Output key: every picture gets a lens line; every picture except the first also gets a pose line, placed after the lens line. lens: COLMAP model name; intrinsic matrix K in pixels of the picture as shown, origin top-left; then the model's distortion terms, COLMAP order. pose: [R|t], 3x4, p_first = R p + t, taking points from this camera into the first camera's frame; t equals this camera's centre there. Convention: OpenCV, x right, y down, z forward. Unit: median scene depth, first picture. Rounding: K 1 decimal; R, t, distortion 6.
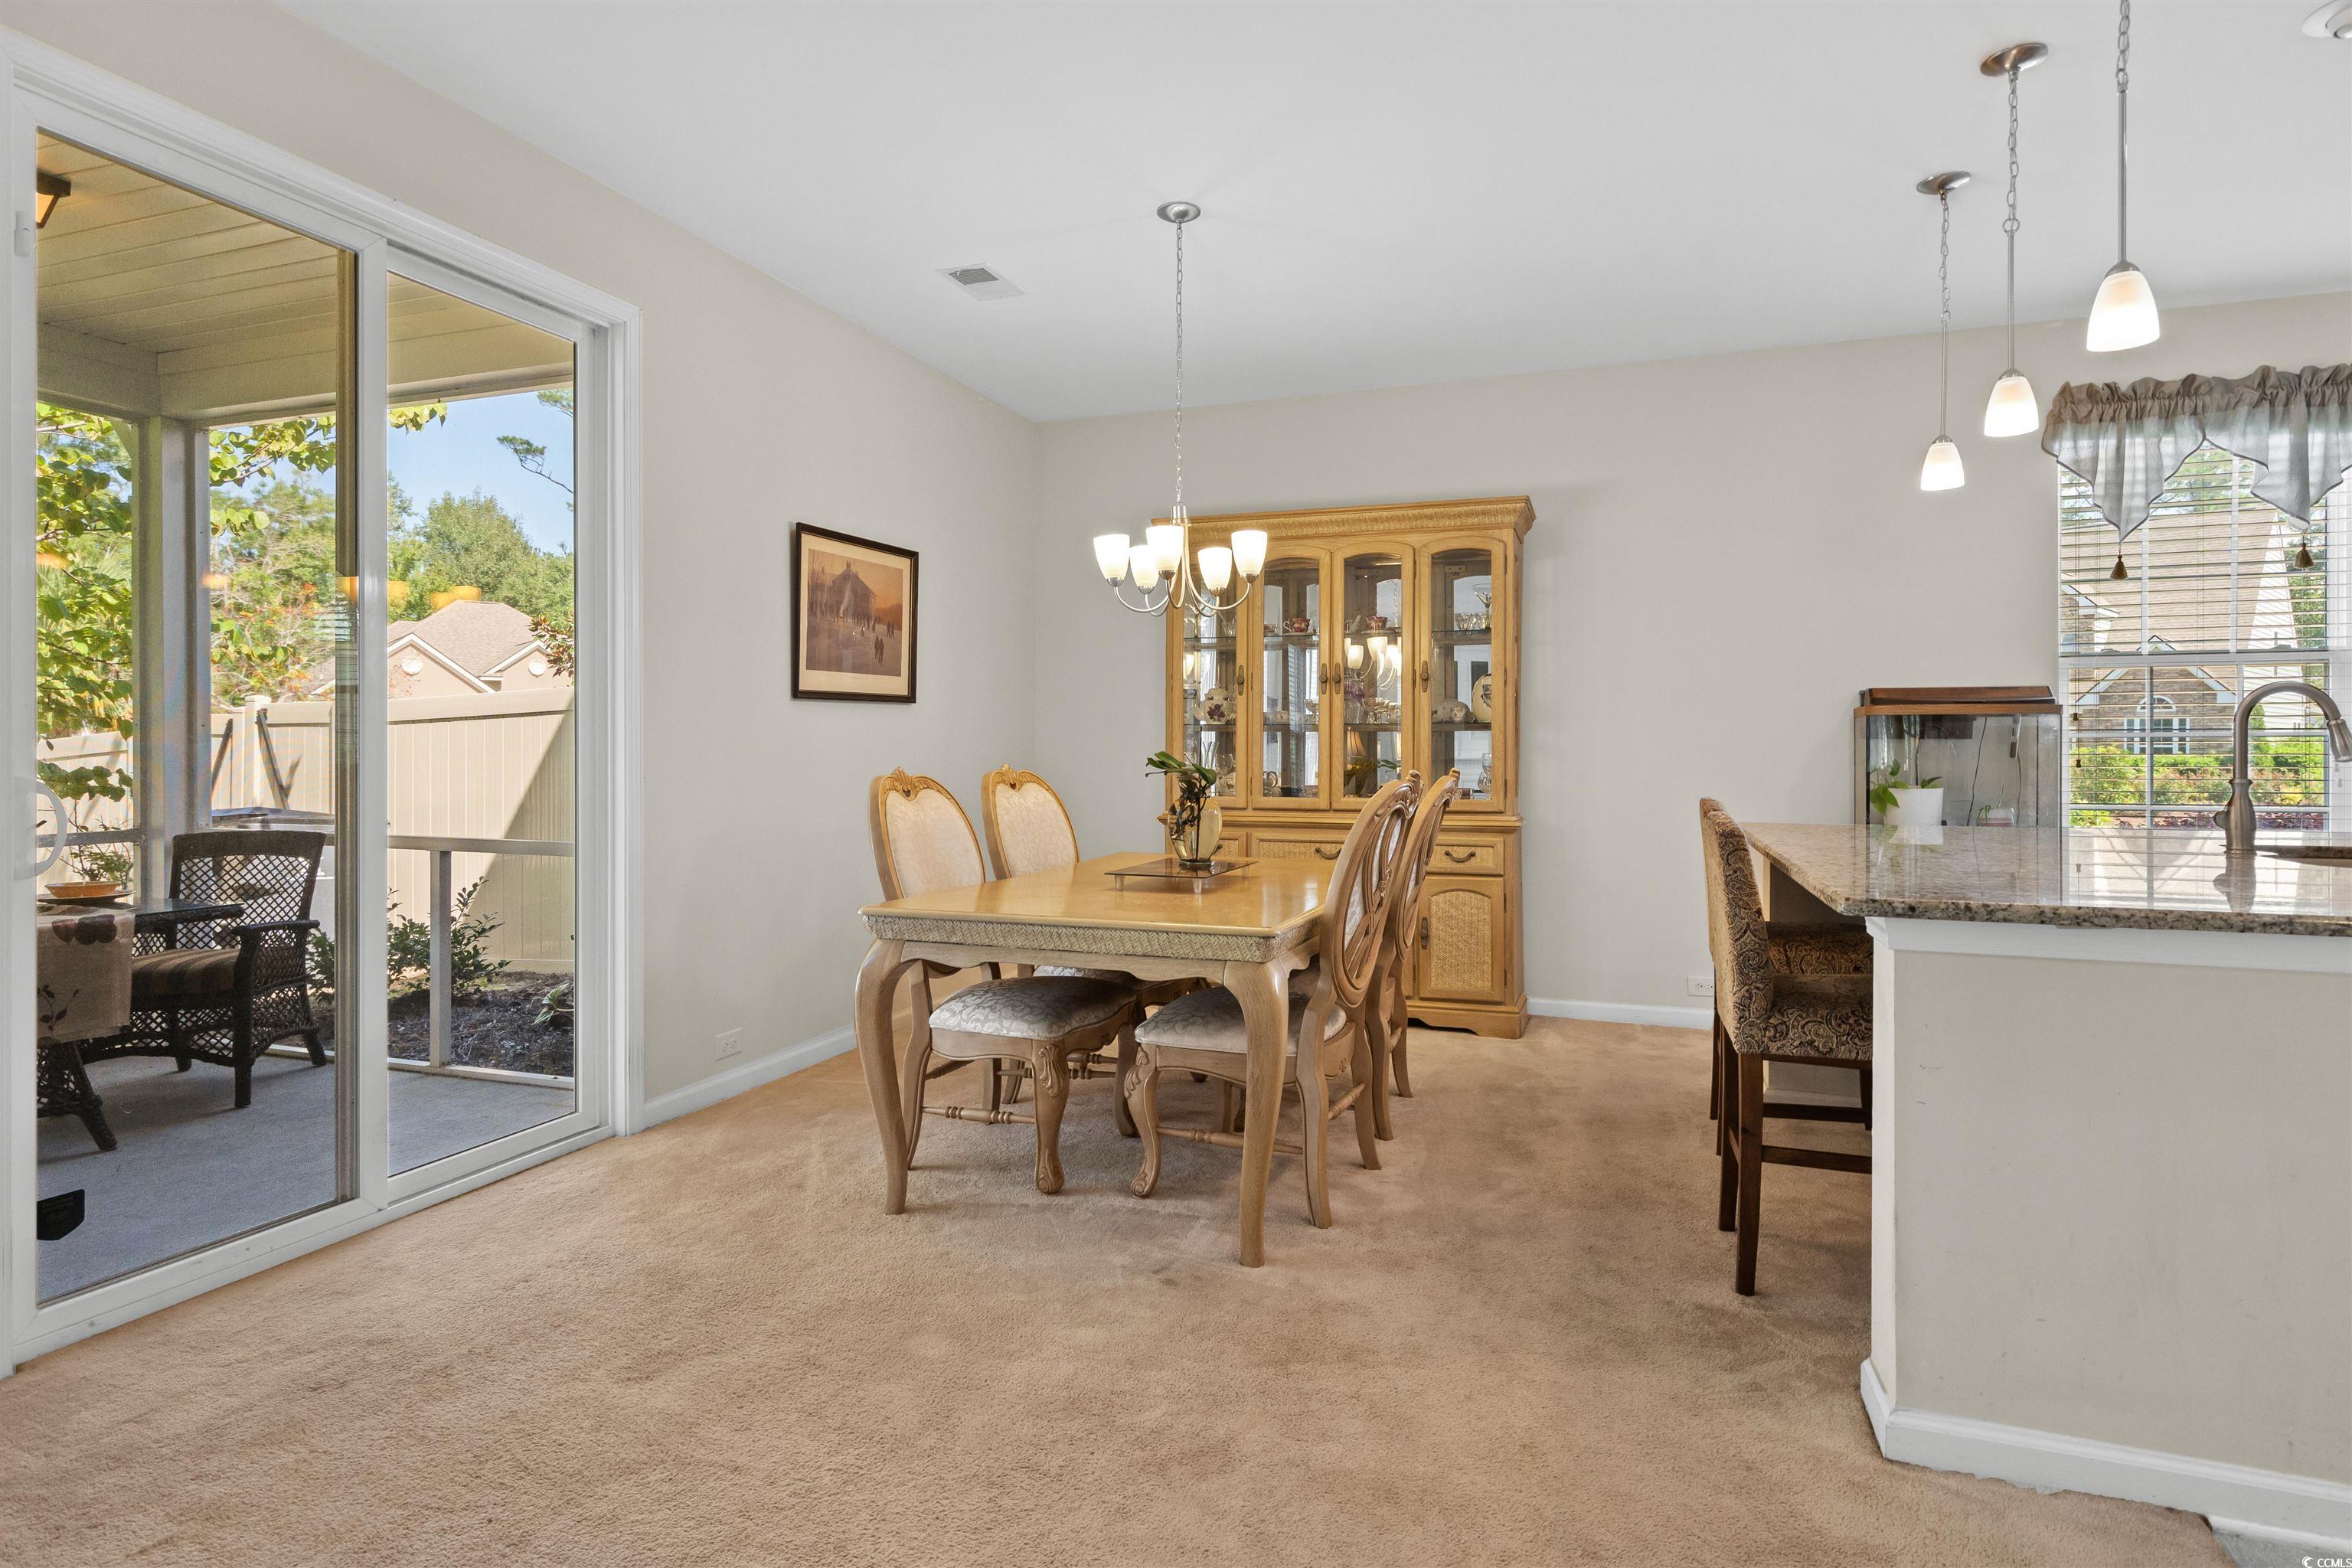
lens RADIAL K [[1217.0, 0, 1180.0], [0, 1217.0, 765.1], [0, 0, 1]] dist [0.003300, 0.000679]
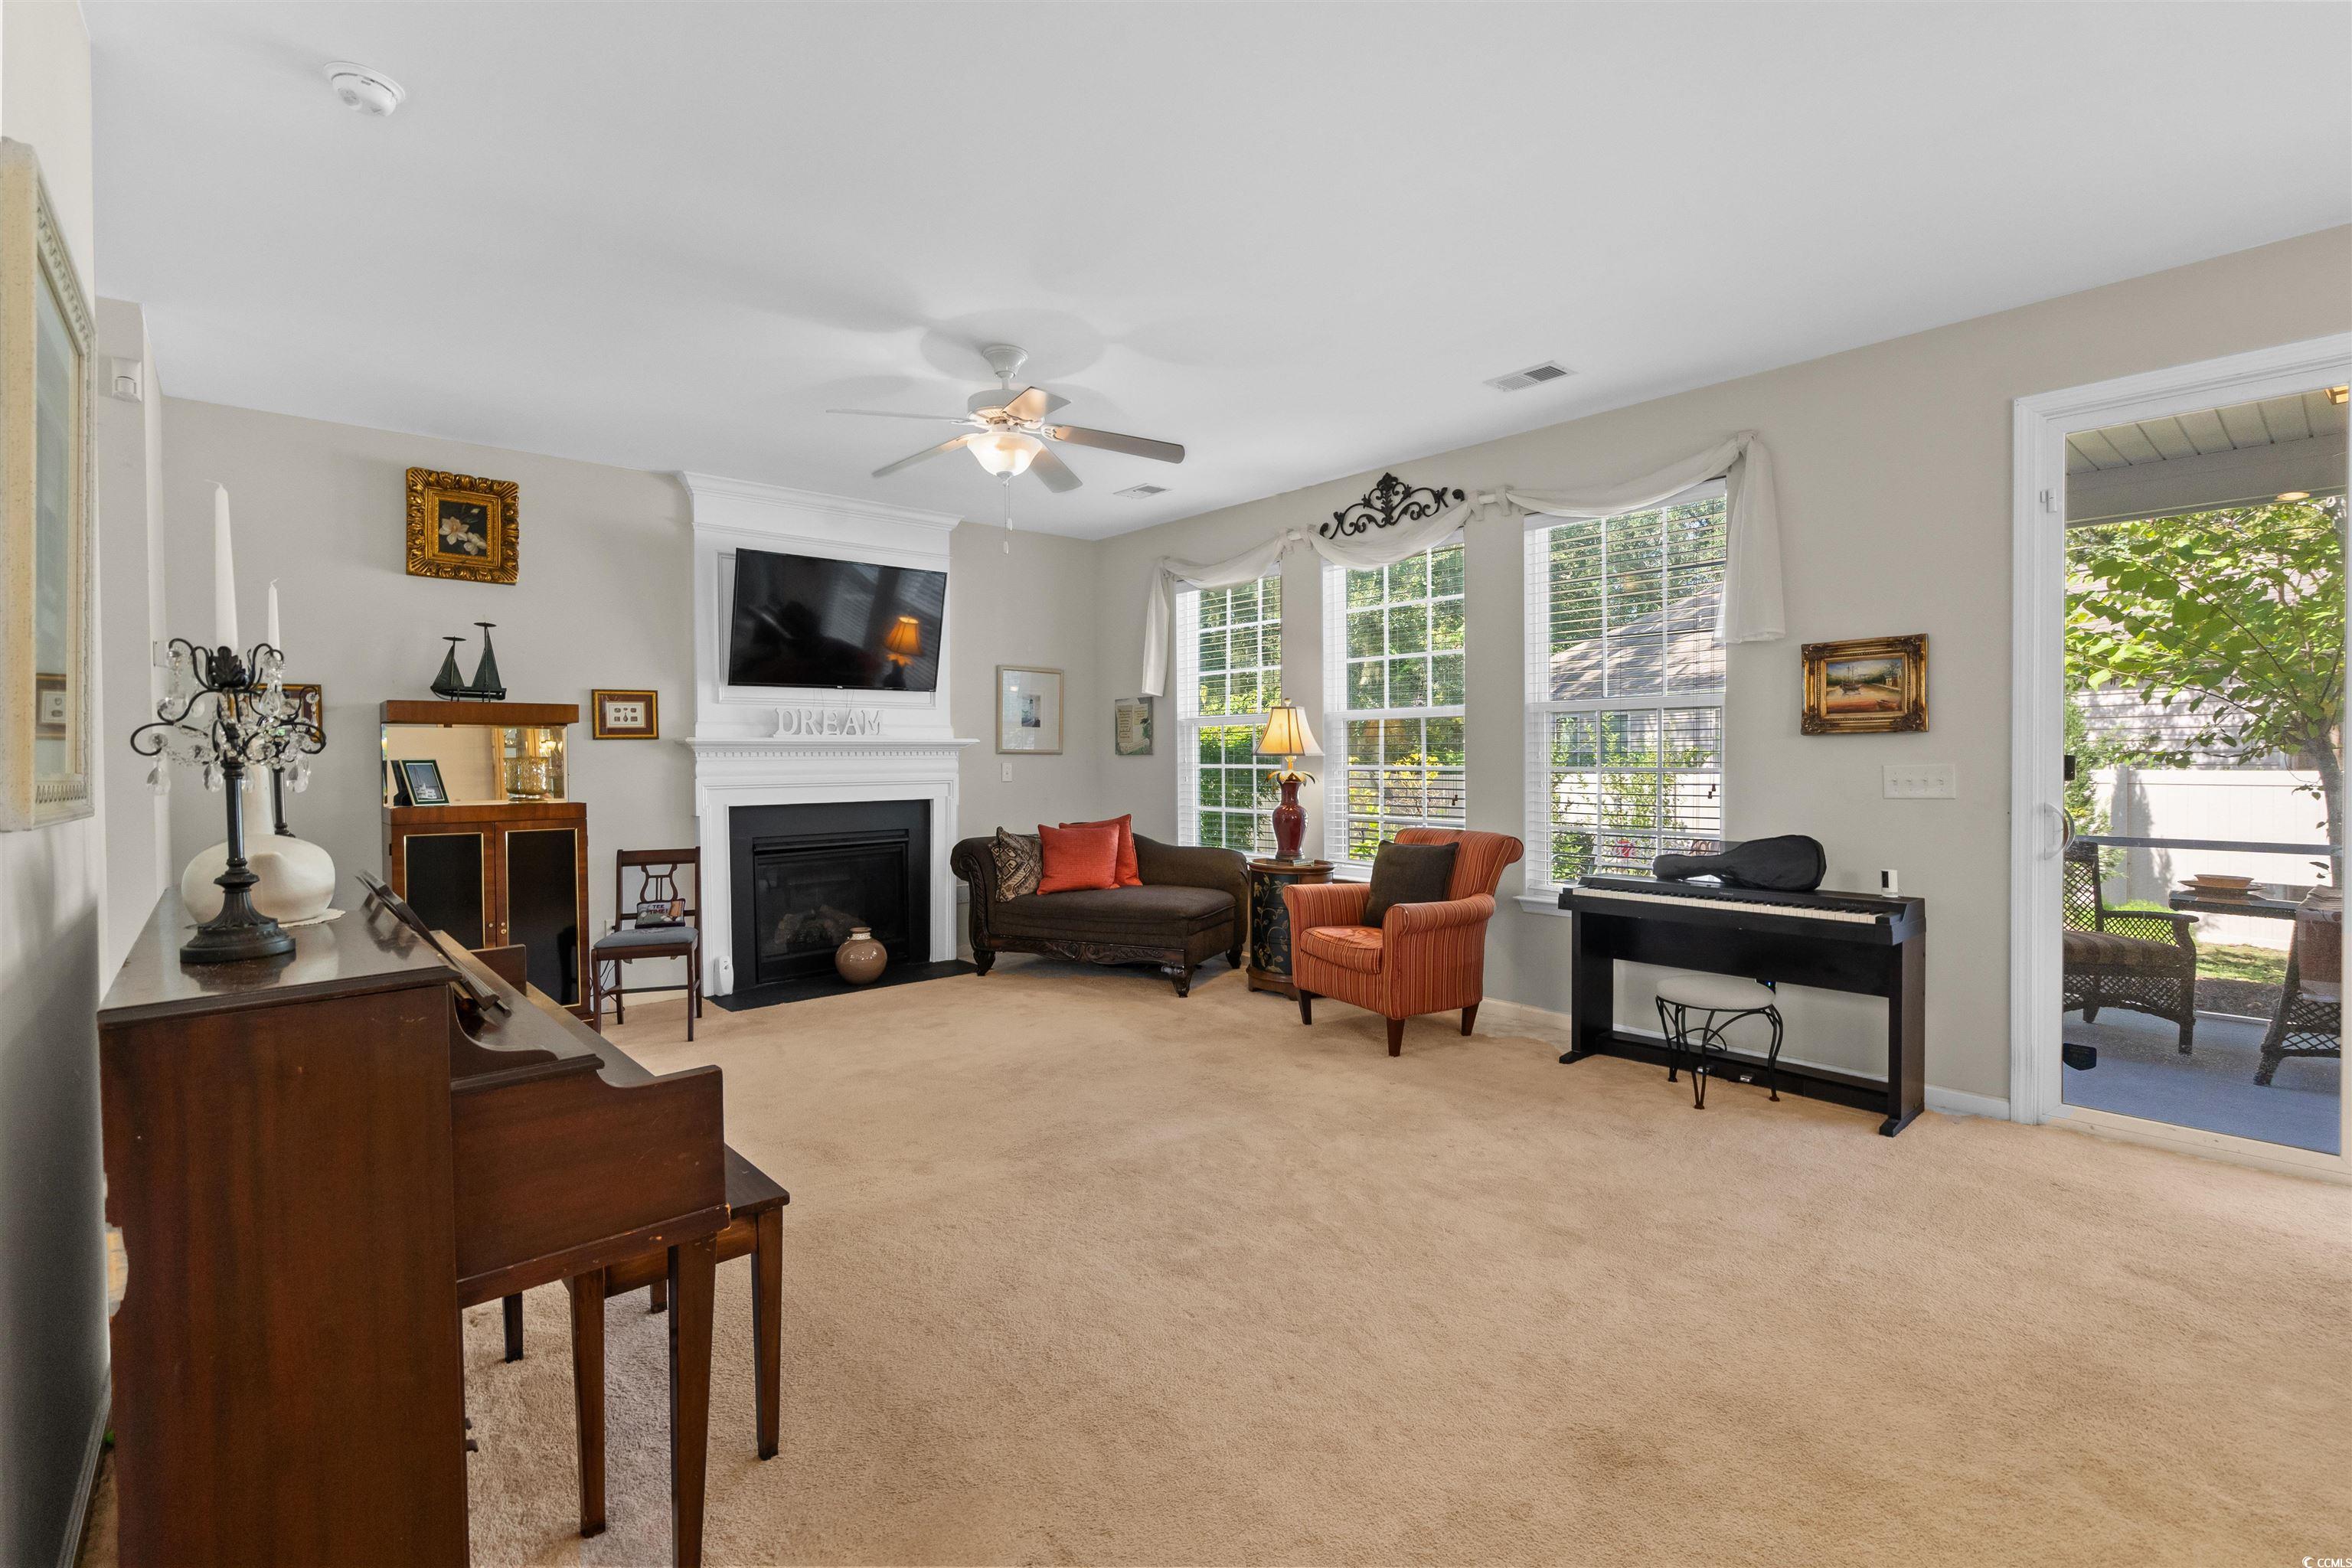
lens RADIAL K [[1052.1, 0, 1182.7], [0, 1052.1, 770.9], [0, 0, 1]] dist [0.000166, 0.000030]
pose [[-0.492830, 0.017062, -0.869958, 1.066279], [-0.006977, 0.999698, 0.023559, -0.070239], [0.870098, 0.017680, -0.492562, 0.641091]]
